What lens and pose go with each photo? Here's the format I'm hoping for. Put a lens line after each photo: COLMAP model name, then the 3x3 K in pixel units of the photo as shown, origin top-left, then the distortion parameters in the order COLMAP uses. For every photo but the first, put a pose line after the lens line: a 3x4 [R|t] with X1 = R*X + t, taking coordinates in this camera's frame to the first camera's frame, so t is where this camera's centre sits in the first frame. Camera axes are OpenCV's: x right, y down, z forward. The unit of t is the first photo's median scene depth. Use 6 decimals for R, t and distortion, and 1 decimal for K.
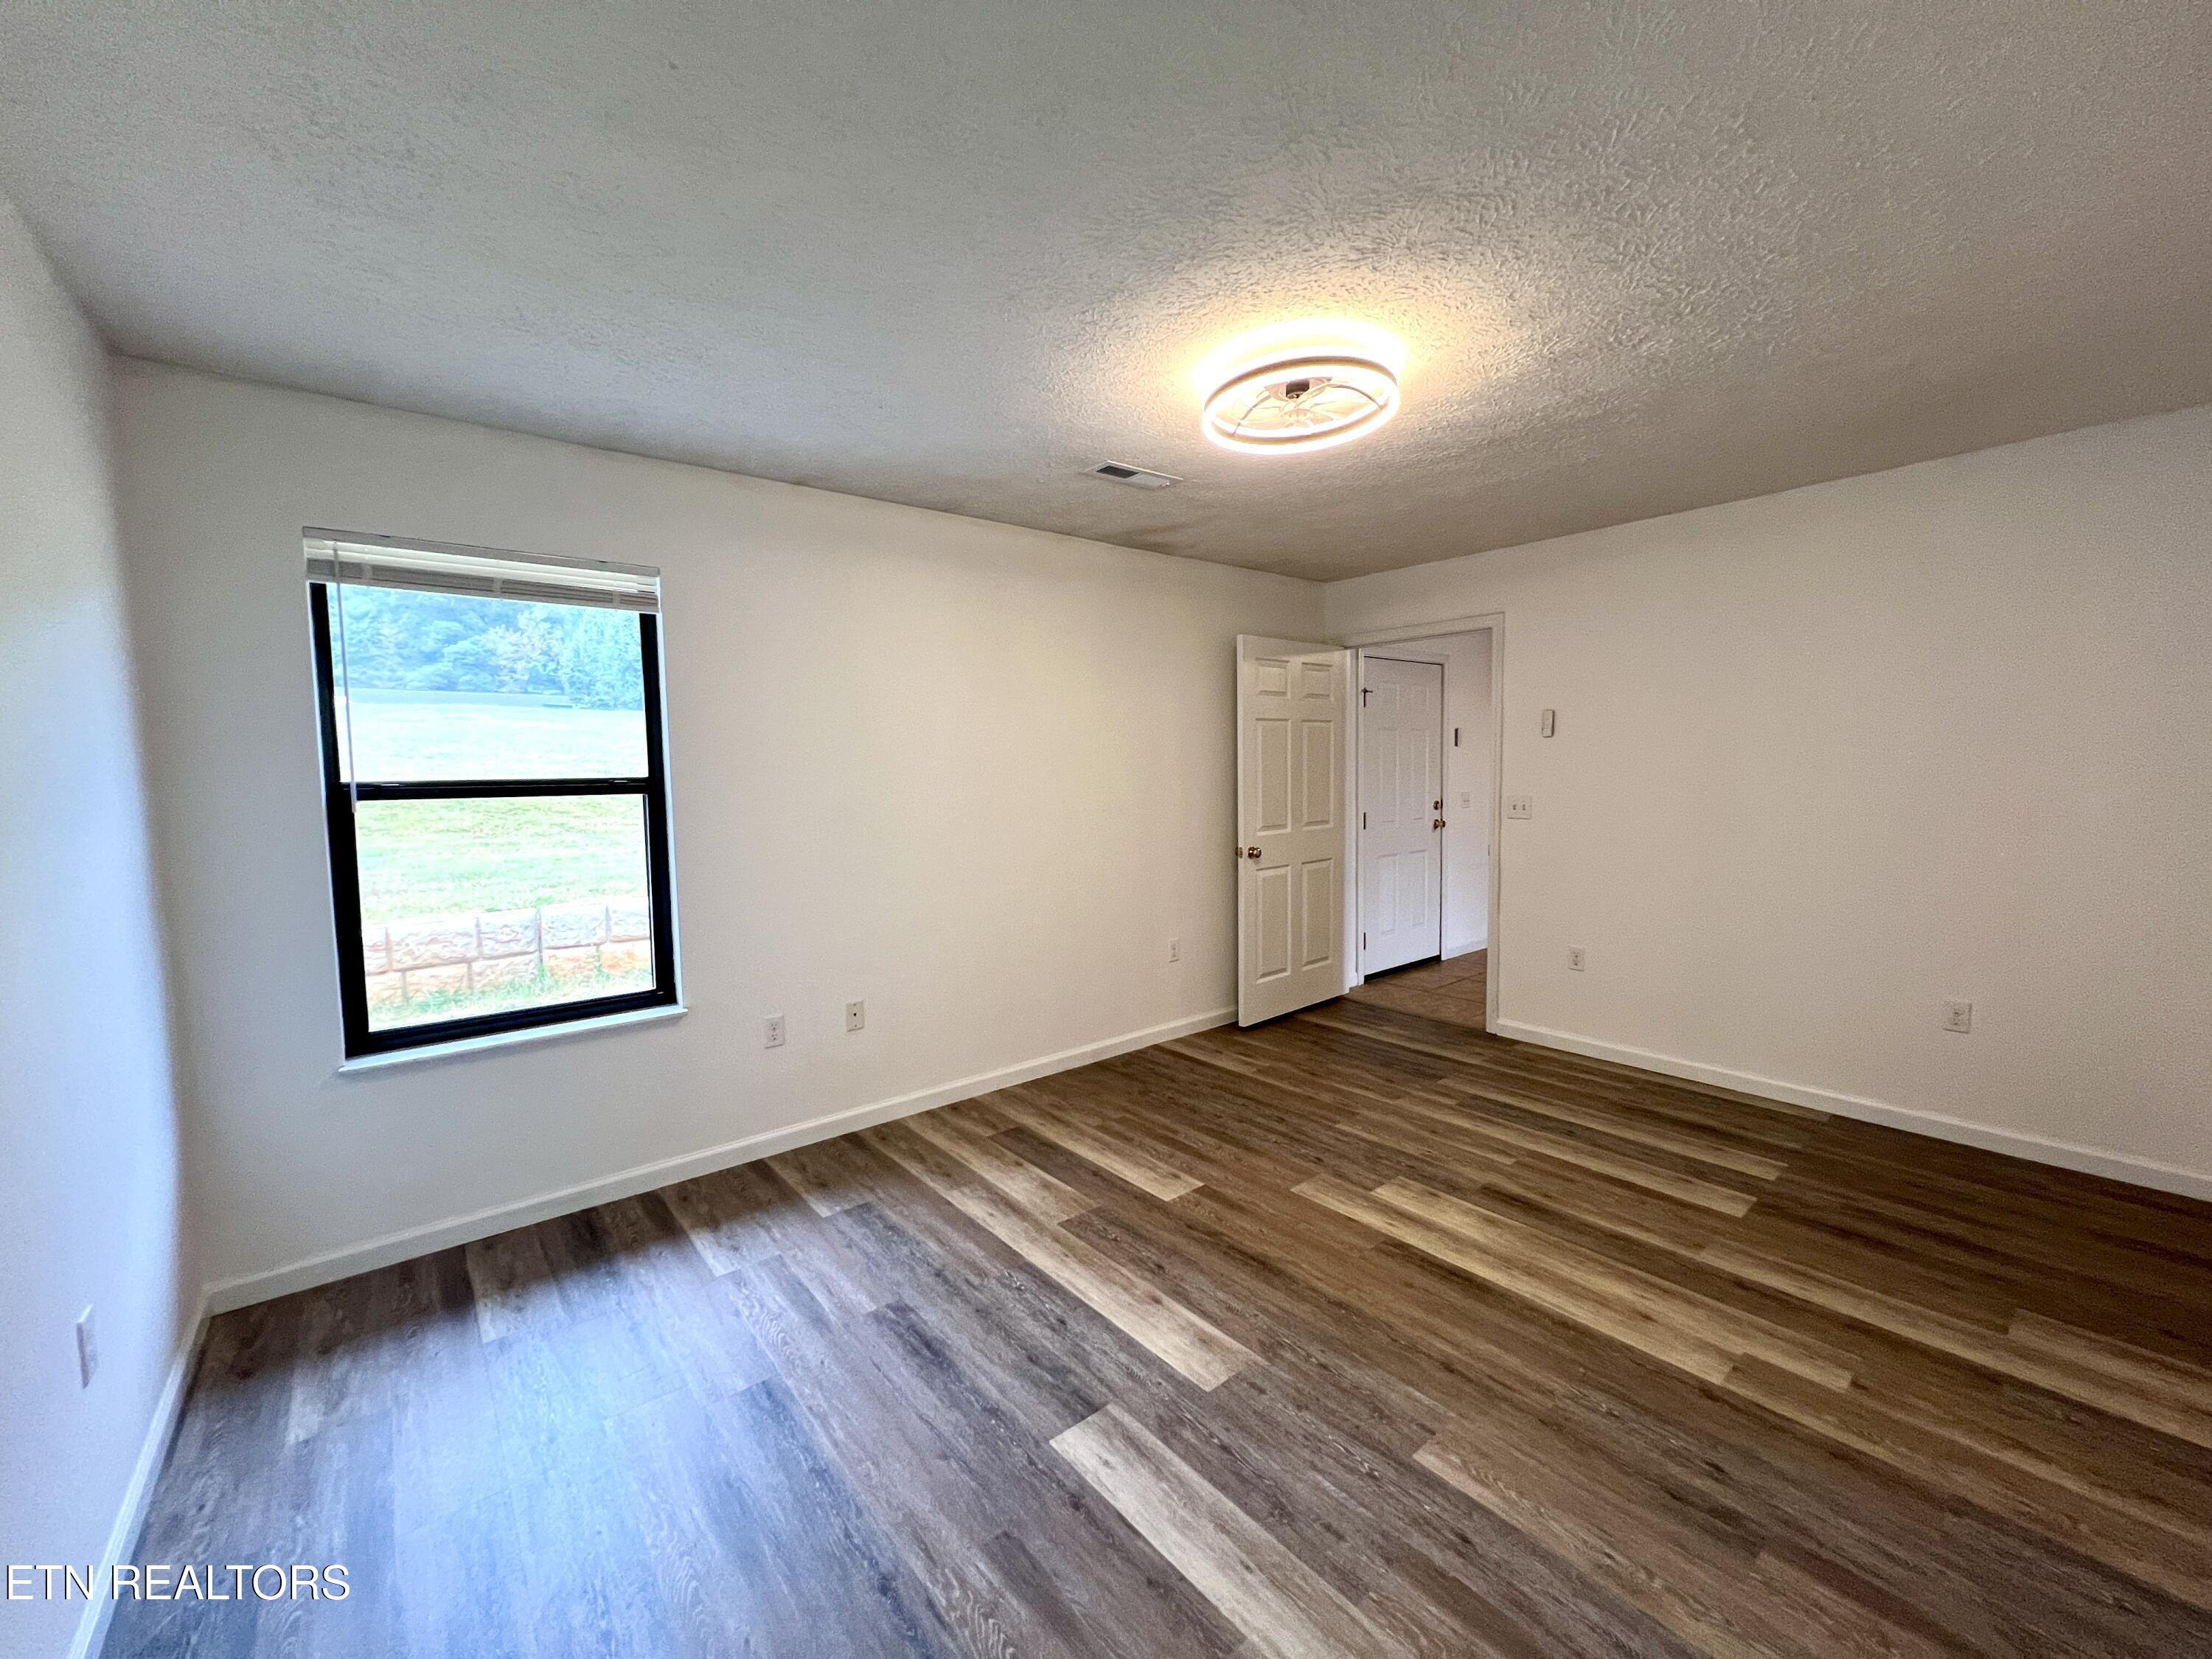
lens RADIAL K [[885.3, 0, 1109.2], [0, 885.3, 739.5], [0, 0, 1]] dist [0.002519, 0.000566]
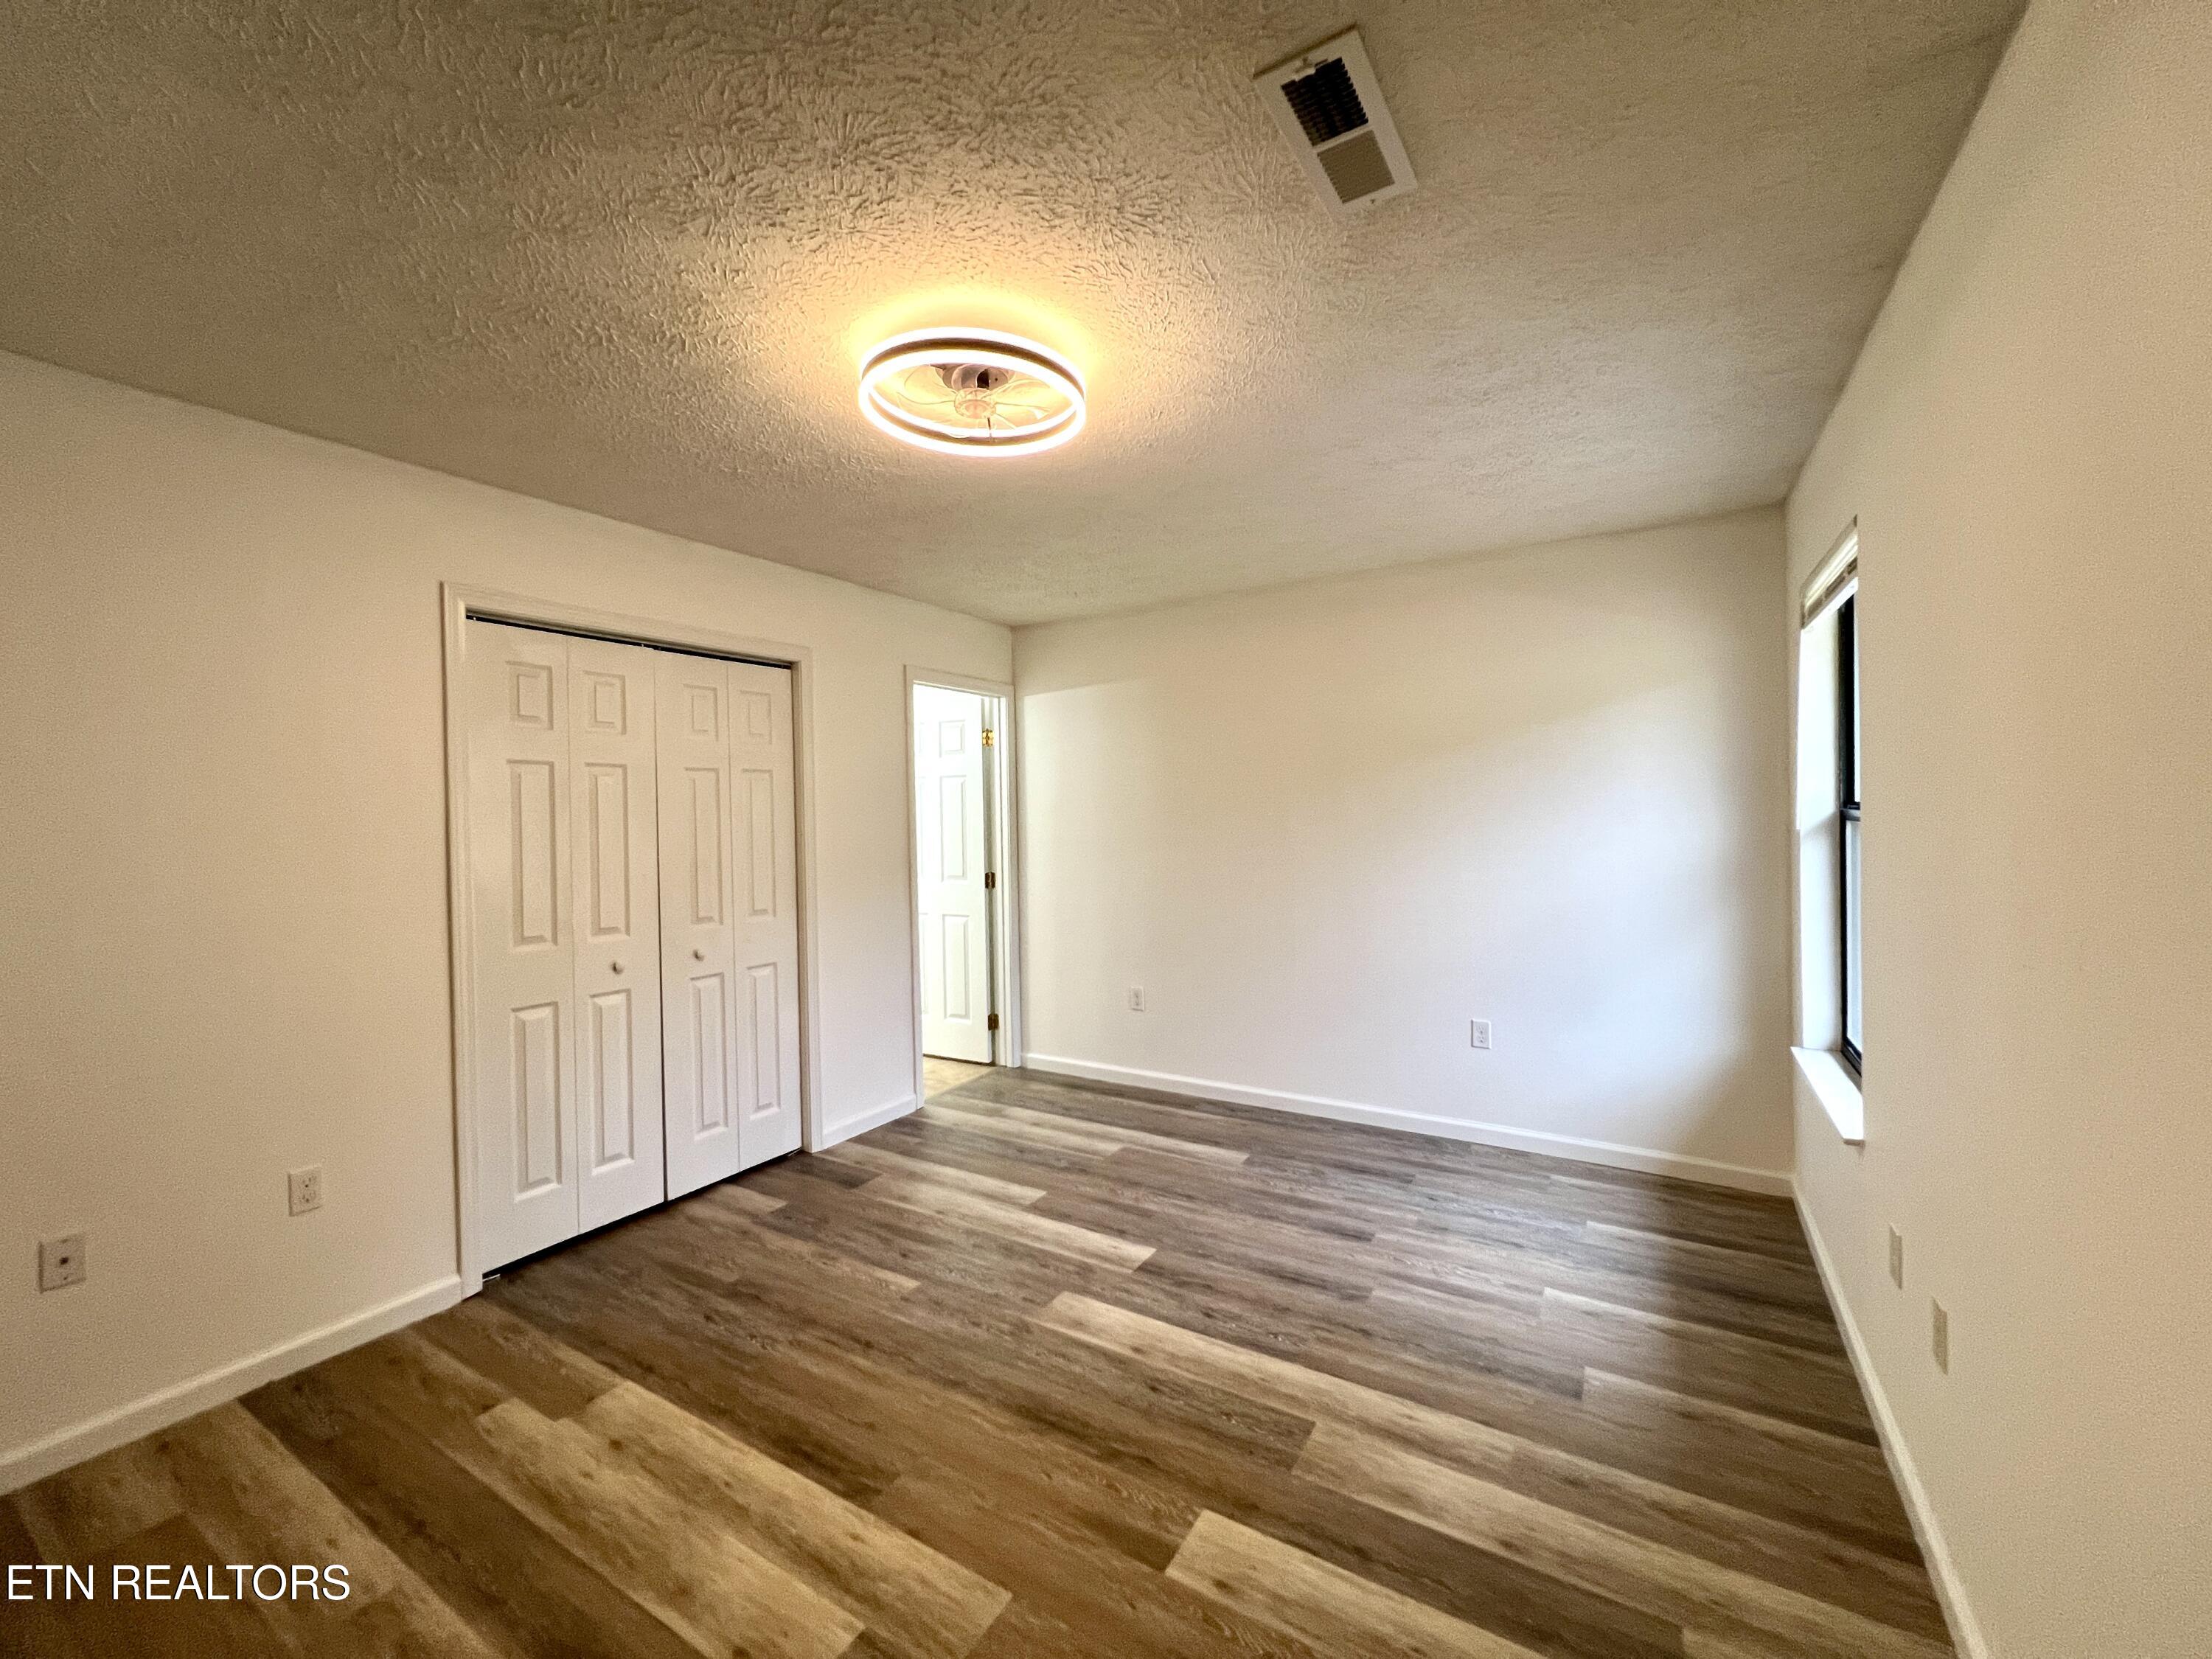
lens RADIAL K [[886.8, 0, 1101.4], [0, 886.8, 824.2], [0, 0, 1]] dist [-0.000446, 0.000650]
pose [[-0.946398, 0.036264, -0.320962, 0.390229], [0.040683, 0.999147, -0.007070, 0.049146], [0.320432, -0.019749, -0.947066, 1.945051]]
